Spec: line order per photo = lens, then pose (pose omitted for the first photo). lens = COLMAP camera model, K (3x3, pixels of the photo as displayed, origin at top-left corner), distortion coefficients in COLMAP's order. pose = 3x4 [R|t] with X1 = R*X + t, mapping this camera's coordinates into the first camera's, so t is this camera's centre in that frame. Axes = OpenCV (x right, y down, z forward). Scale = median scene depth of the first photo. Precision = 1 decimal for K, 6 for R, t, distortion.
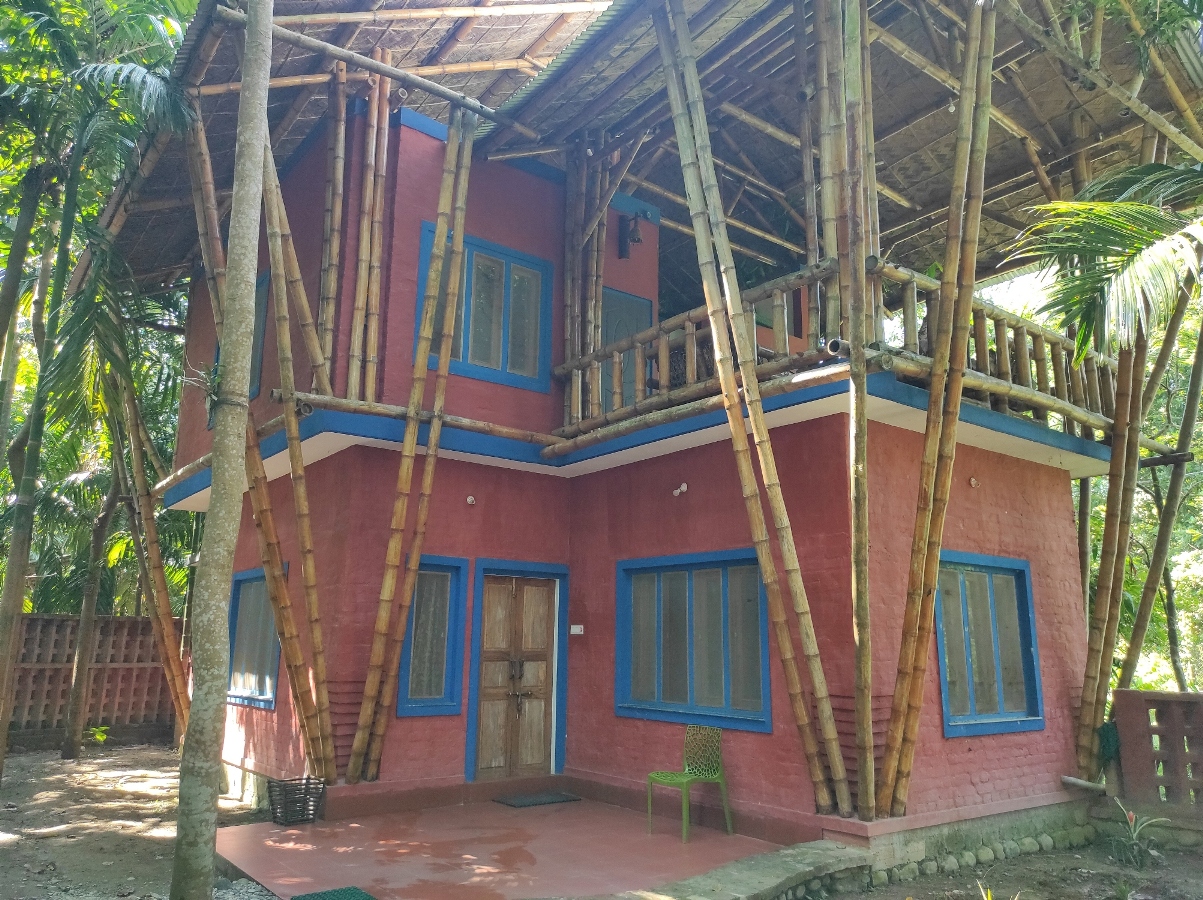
lens RADIAL K [[886.6, 0, 601.5], [0, 886.6, 450.0], [0, 0, 1]] dist [0.053077, -0.050960]
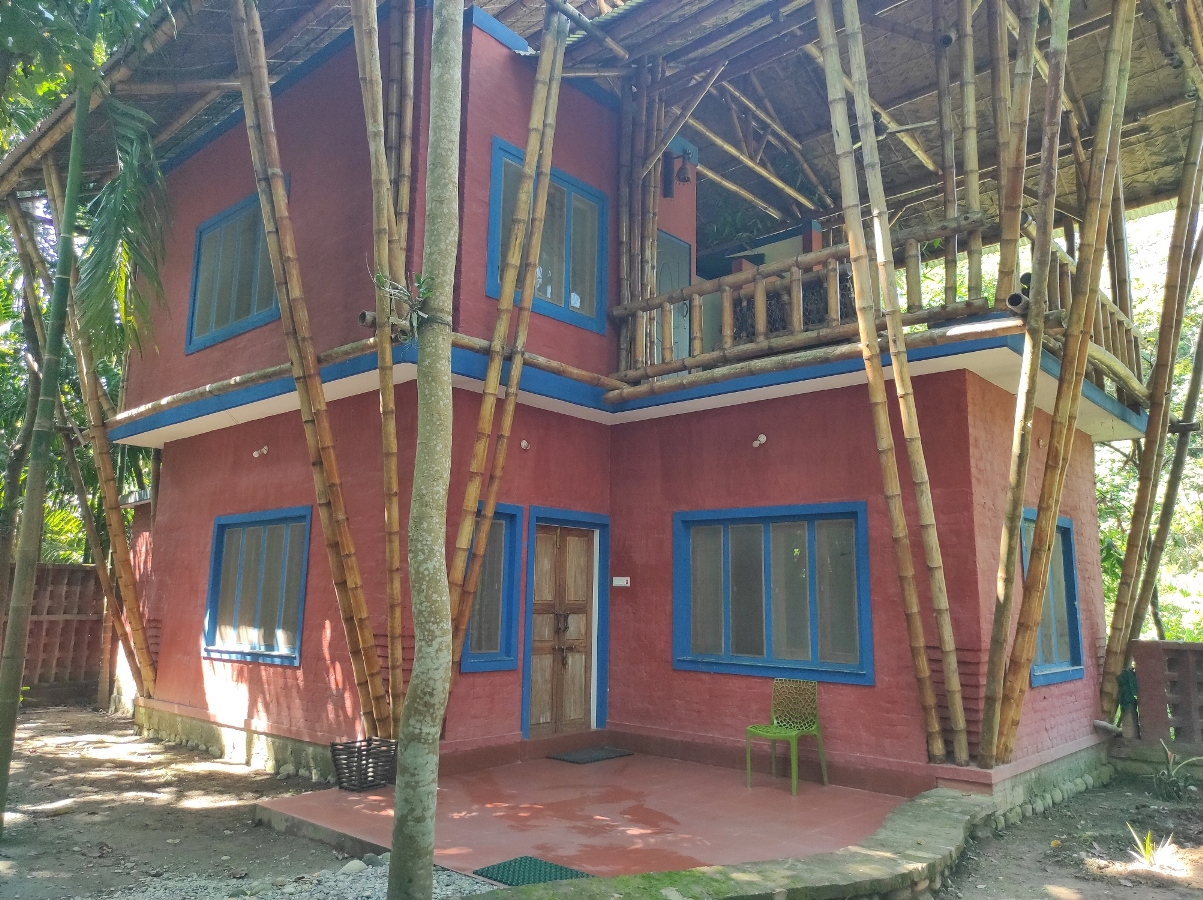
lens RADIAL K [[886.6, 0, 601.5], [0, 886.6, 450.0], [0, 0, 1]] dist [0.053077, -0.050960]
pose [[0.982937, 0.033128, 0.180933, -0.263660], [-0.042532, 0.997925, 0.048344, 0.015136], [-0.178956, -0.055215, 0.982307, 0.071624]]
